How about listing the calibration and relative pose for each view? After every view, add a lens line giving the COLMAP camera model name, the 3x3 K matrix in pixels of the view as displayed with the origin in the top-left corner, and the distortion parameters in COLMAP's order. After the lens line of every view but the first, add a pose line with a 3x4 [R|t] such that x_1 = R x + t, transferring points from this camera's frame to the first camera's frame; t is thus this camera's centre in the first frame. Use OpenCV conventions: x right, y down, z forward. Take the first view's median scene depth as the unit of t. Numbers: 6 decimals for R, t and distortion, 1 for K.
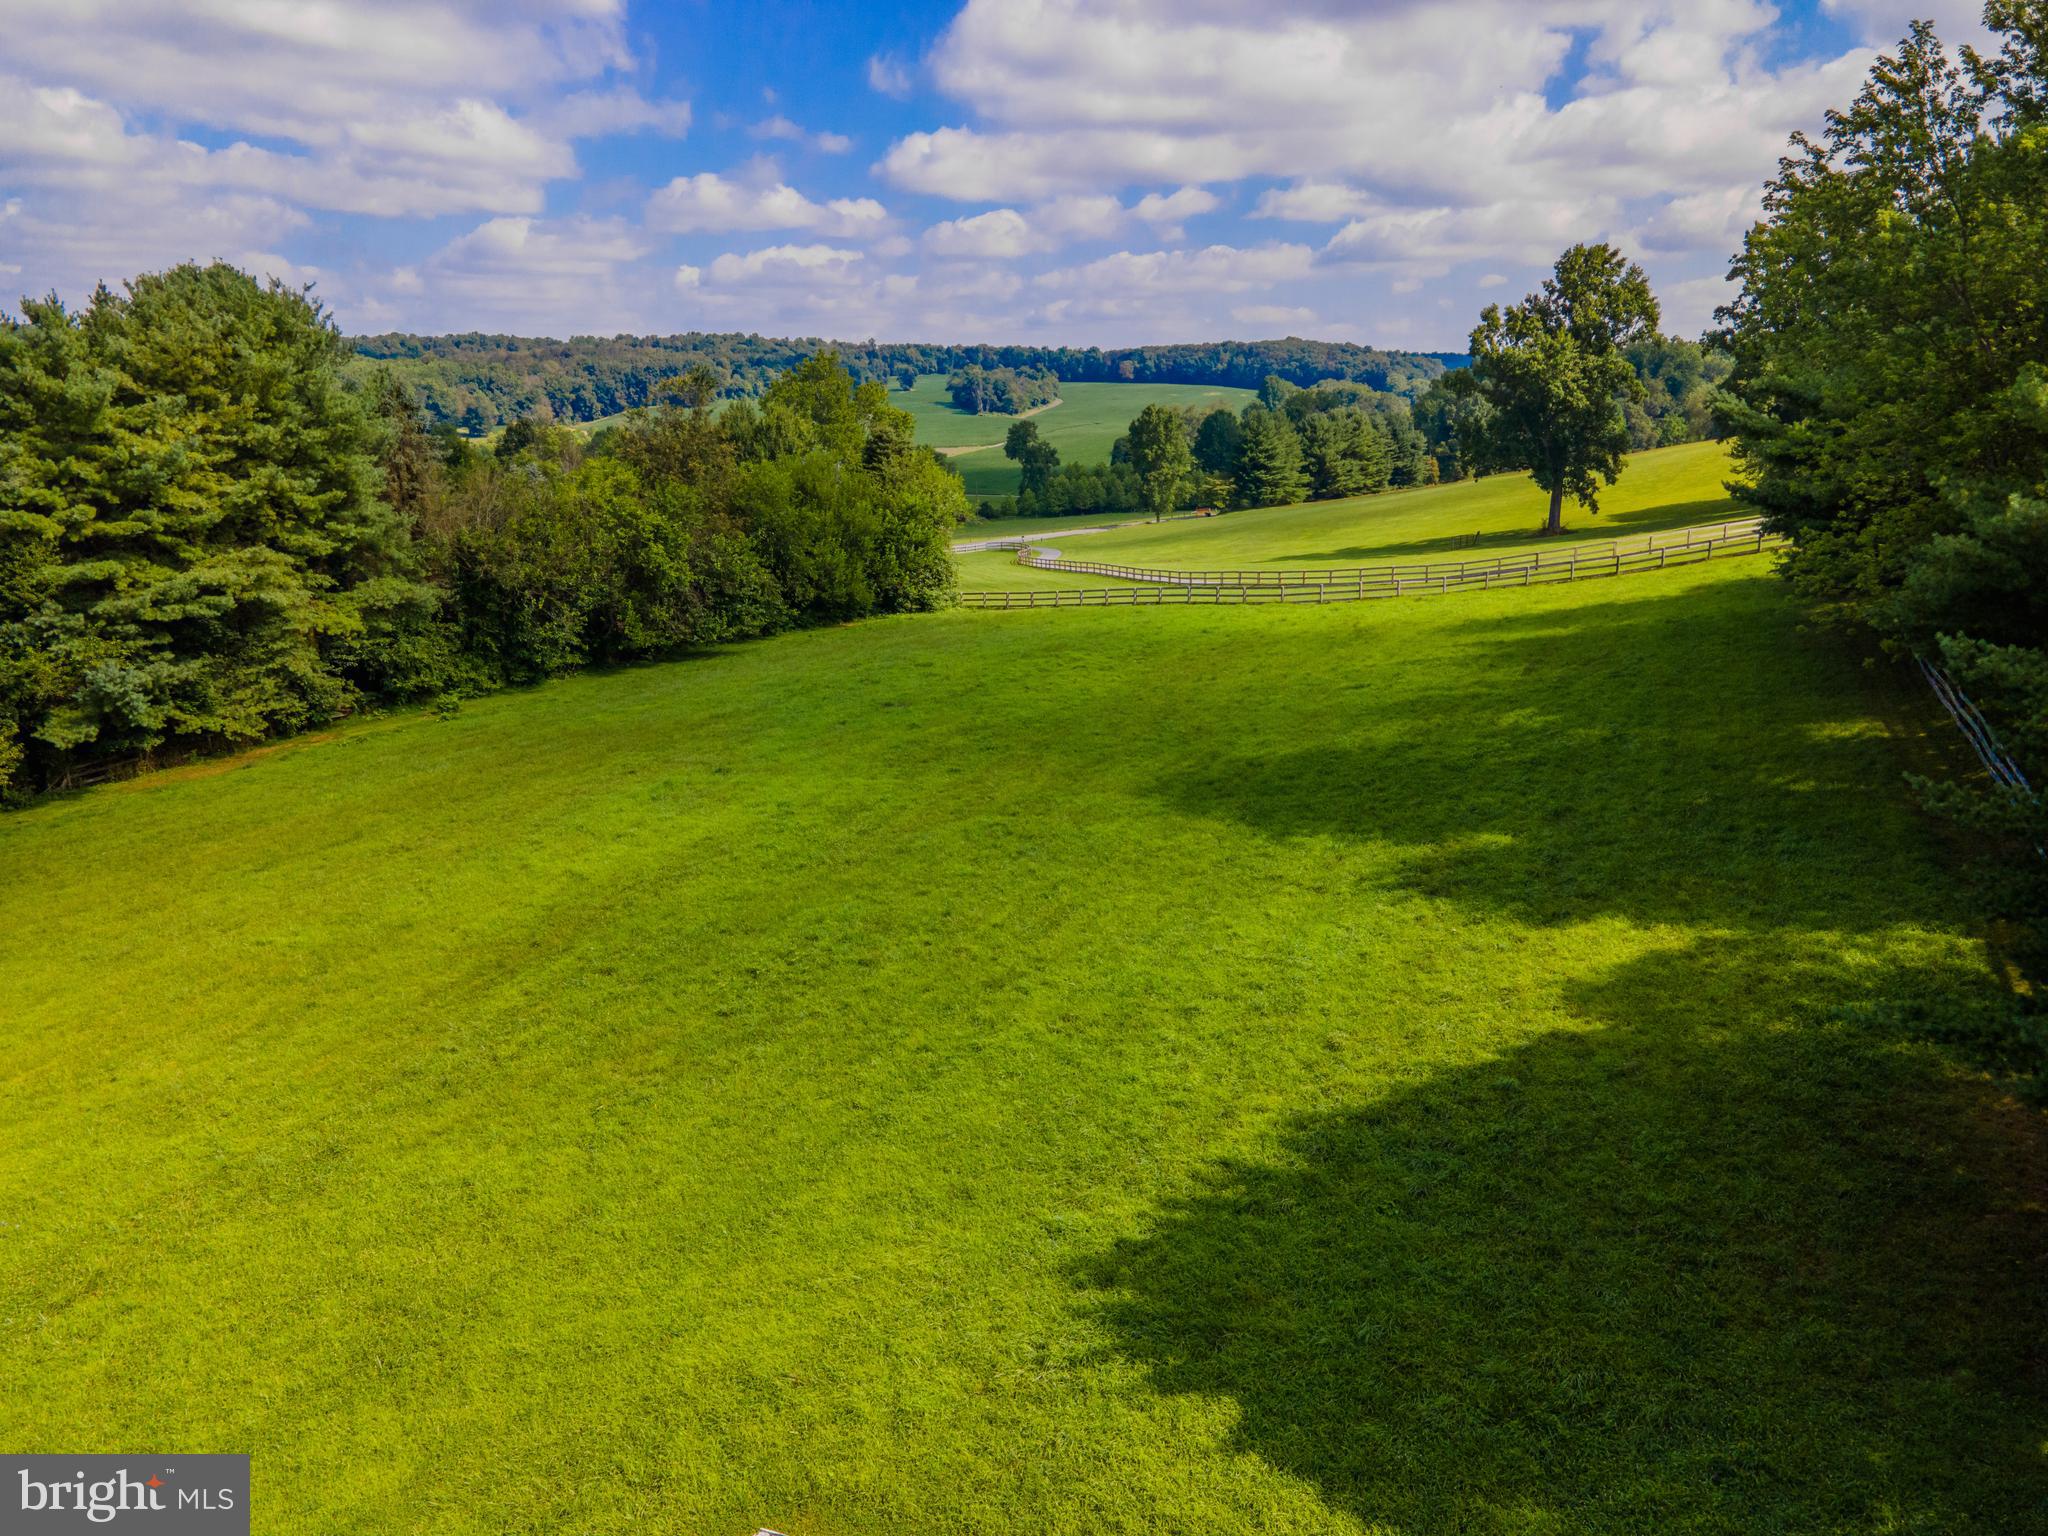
lens RADIAL K [[1468.4, 0, 1021.6], [0, 1468.4, 772.0], [0, 0, 1]] dist [0.017346, 0.042060]
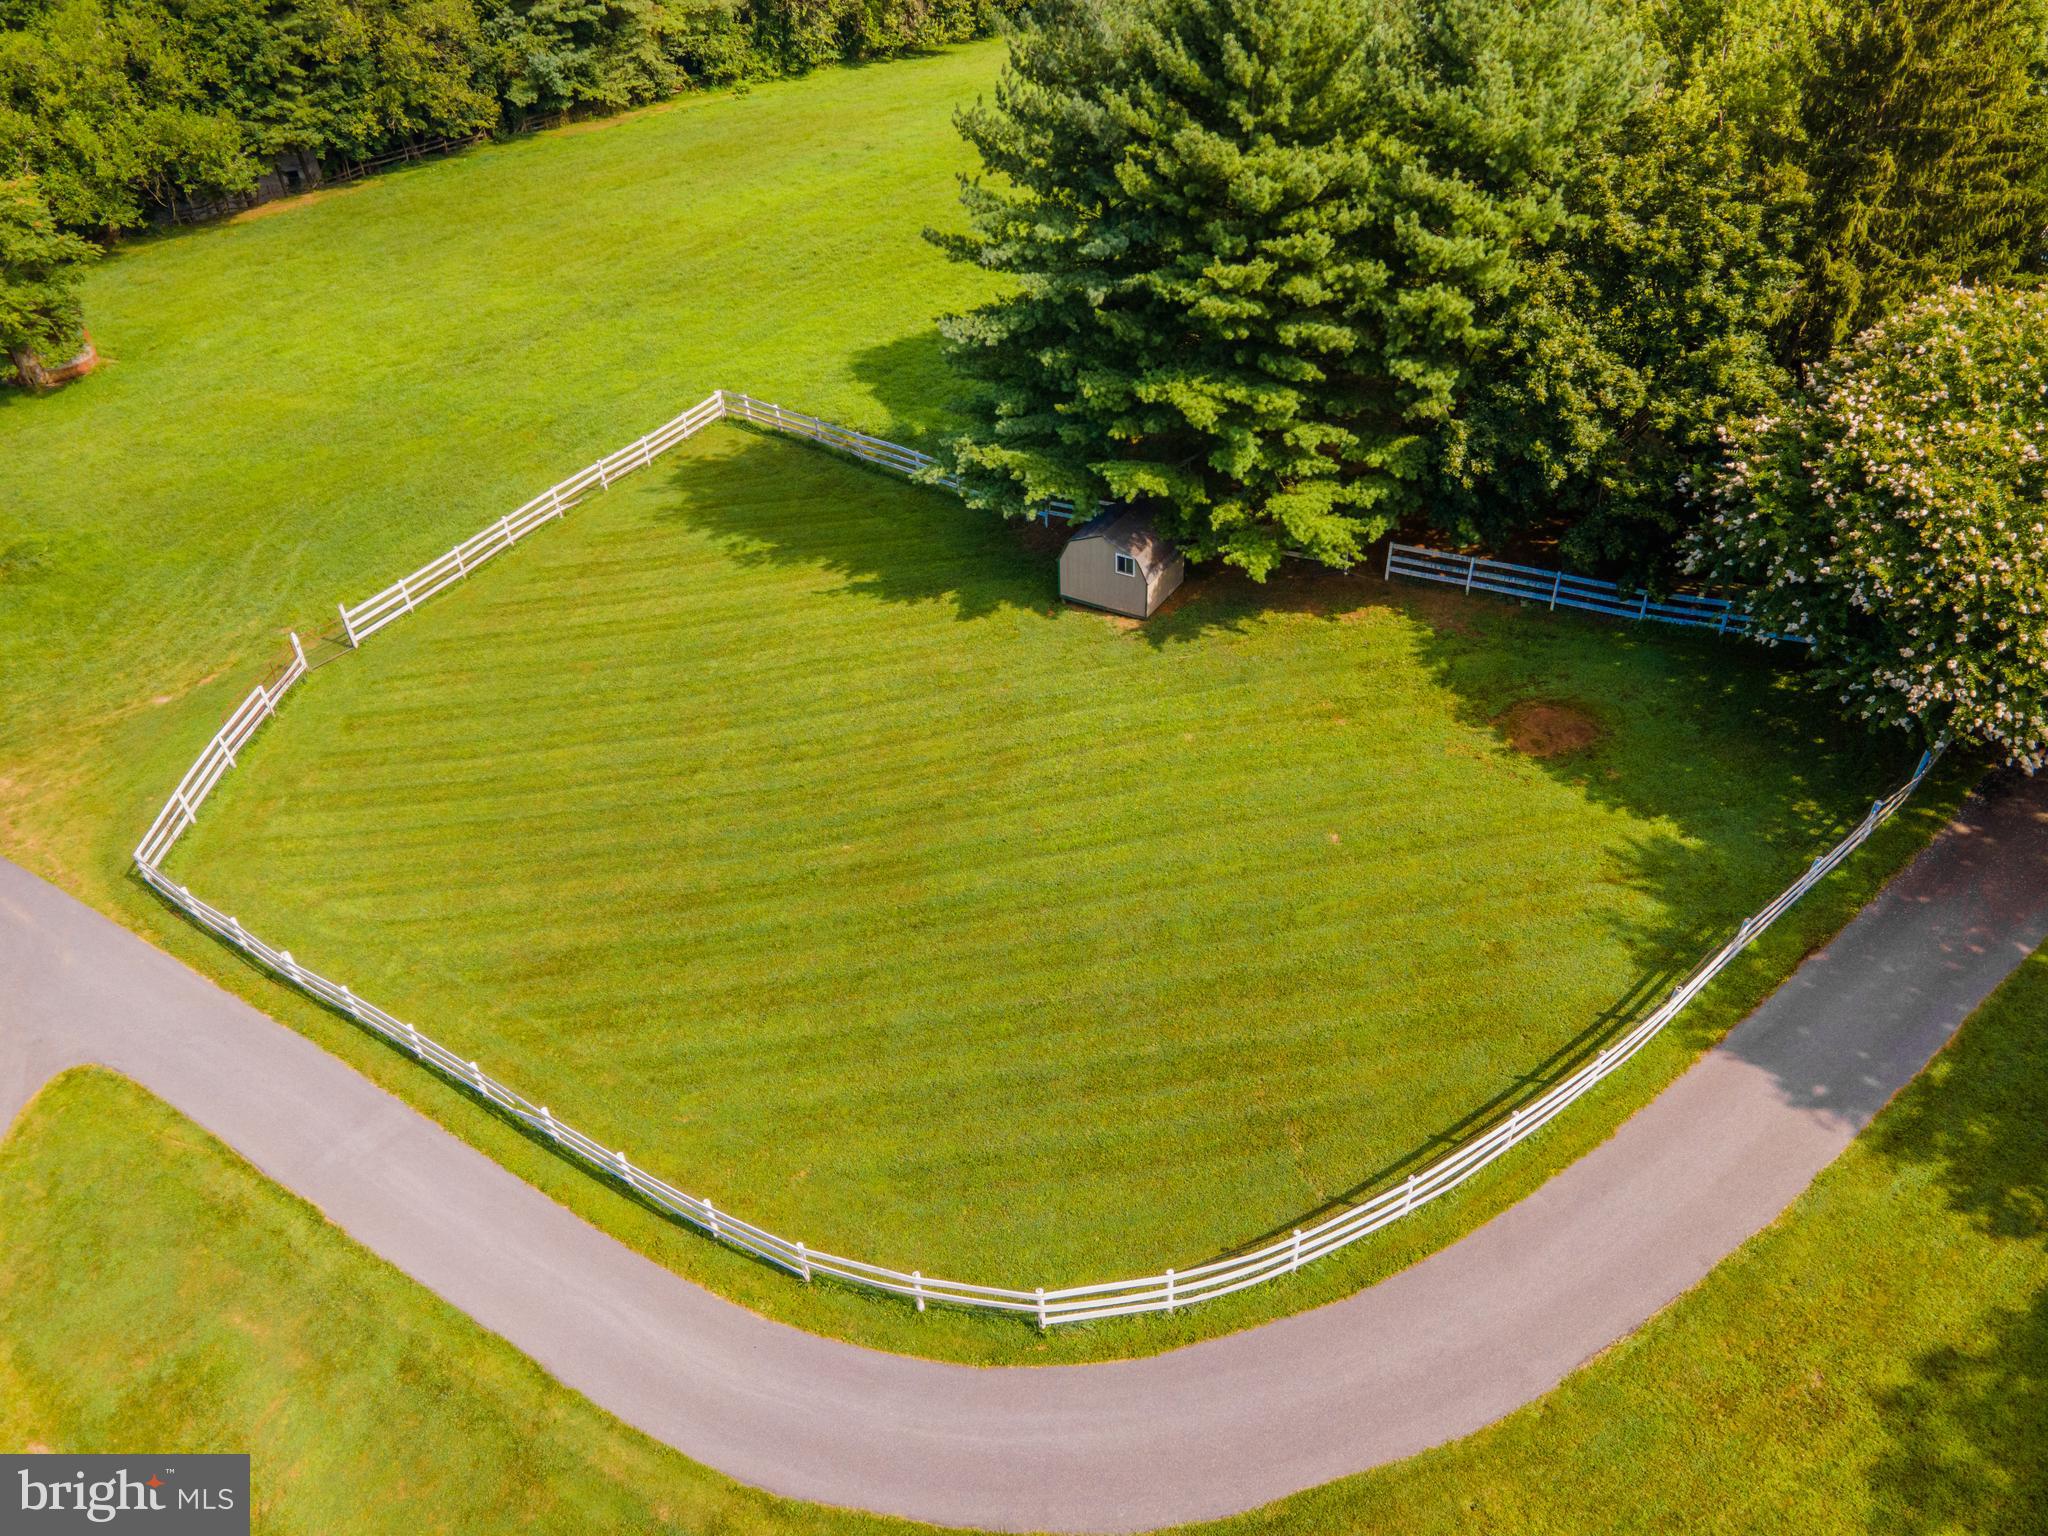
lens RADIAL K [[1468.4, 0, 1021.6], [0, 1468.4, 772.0], [0, 0, 1]] dist [0.017346, 0.042060]
pose [[0.960763, 0.161164, -0.225745, 0.376231], [-0.062457, 0.918675, 0.390045, -0.012108], [0.270248, -0.360641, 0.892695, -0.577485]]
